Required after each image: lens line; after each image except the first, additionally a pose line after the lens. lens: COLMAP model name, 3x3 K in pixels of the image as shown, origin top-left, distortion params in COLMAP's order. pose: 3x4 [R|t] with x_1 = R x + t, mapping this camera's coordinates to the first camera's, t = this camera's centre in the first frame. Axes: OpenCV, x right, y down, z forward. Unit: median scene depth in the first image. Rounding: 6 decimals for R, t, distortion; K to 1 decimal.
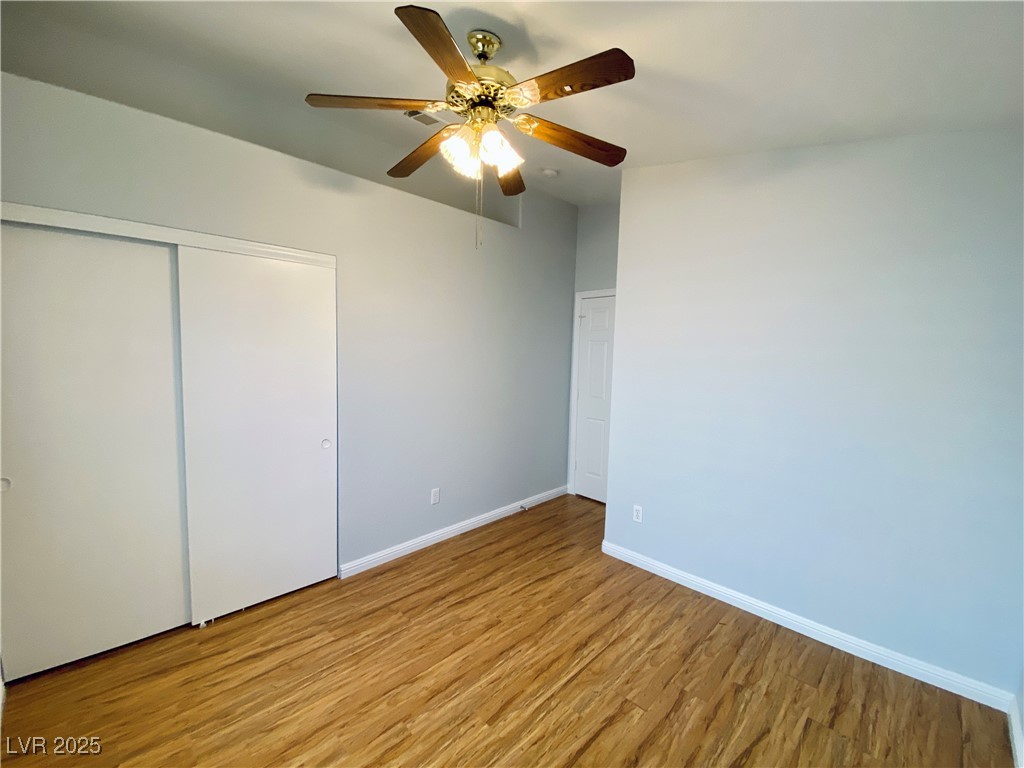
lens RADIAL K [[417.4, 0, 513.6], [0, 417.4, 383.3], [0, 0, 1]] dist [0.015976, -0.017073]
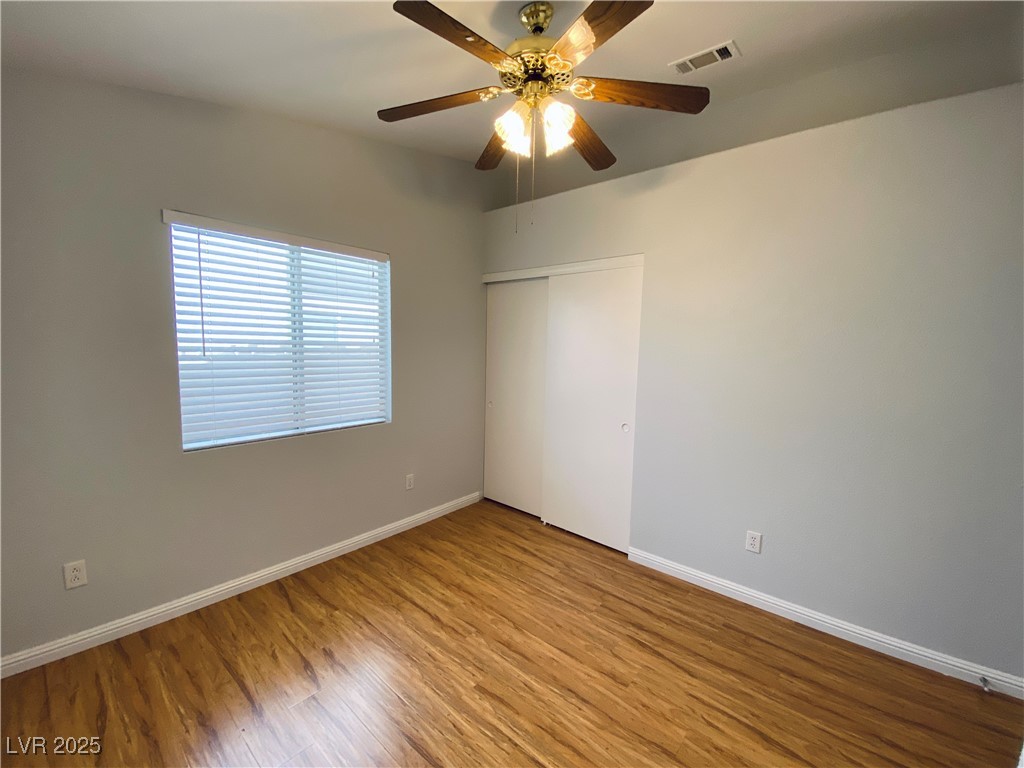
lens RADIAL K [[417.4, 0, 516.6], [0, 417.4, 384.4], [0, 0, 1]] dist [0.015976, -0.017073]
pose [[0.097405, 0.089616, -0.991202, 0.684981], [-0.111001, 0.990702, 0.078662, -0.029087], [0.989035, 0.102362, 0.106447, 0.667512]]
